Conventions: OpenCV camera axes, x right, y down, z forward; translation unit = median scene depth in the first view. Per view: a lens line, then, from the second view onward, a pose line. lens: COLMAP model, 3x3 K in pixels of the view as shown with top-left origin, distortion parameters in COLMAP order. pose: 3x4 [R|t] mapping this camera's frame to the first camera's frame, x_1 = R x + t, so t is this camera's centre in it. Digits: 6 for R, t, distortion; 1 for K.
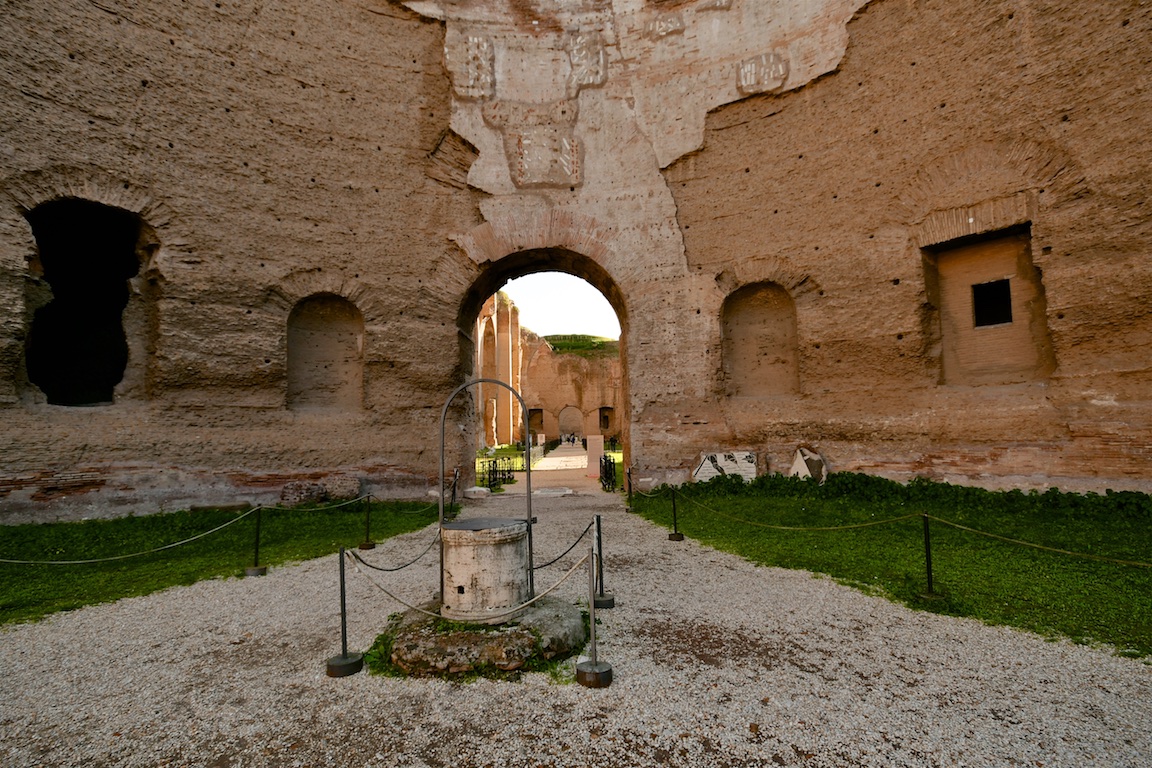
lens RADIAL K [[584.0, 0, 575.5], [0, 584.0, 392.0], [0, 0, 1]] dist [0.000450, 0.000179]
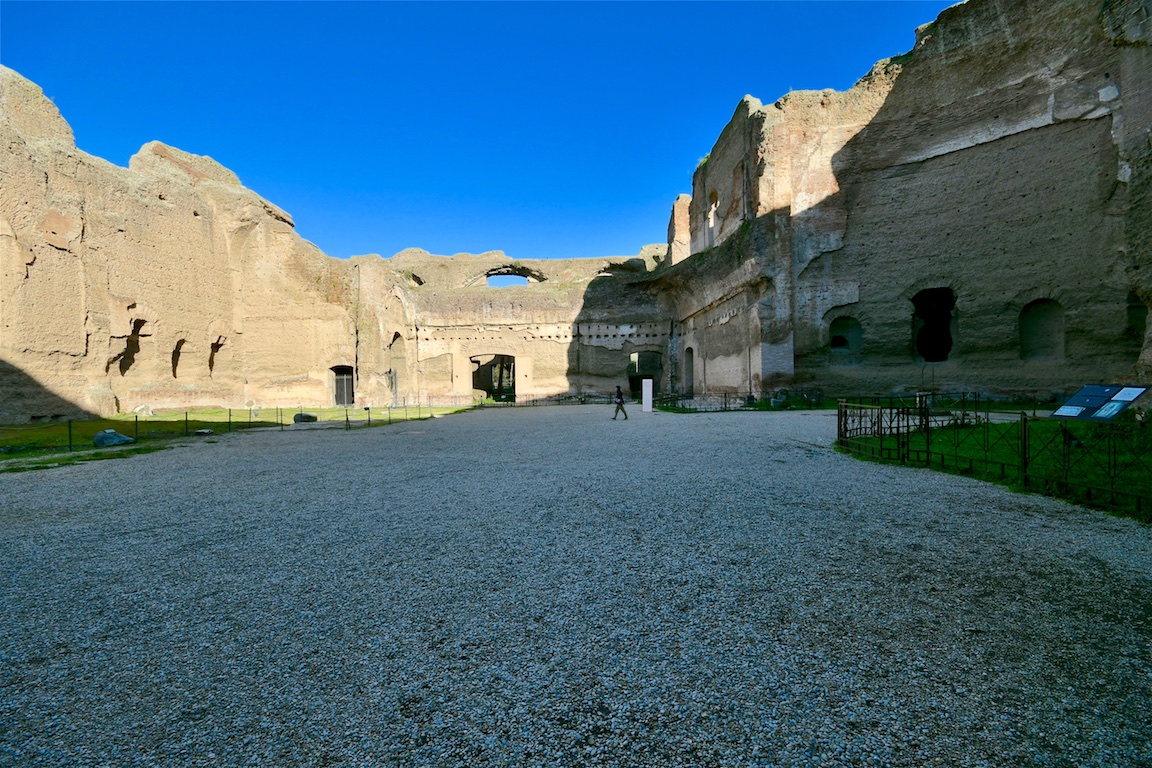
lens RADIAL K [[507.4, 0, 575.4], [0, 507.4, 388.0], [0, 0, 1]] dist [0.003054, 0.000079]
pose [[-0.023149, 0.028862, -0.999315, 1.336466], [0.091373, 0.995460, 0.026634, -0.060627], [0.995548, -0.090694, -0.025681, -0.540914]]
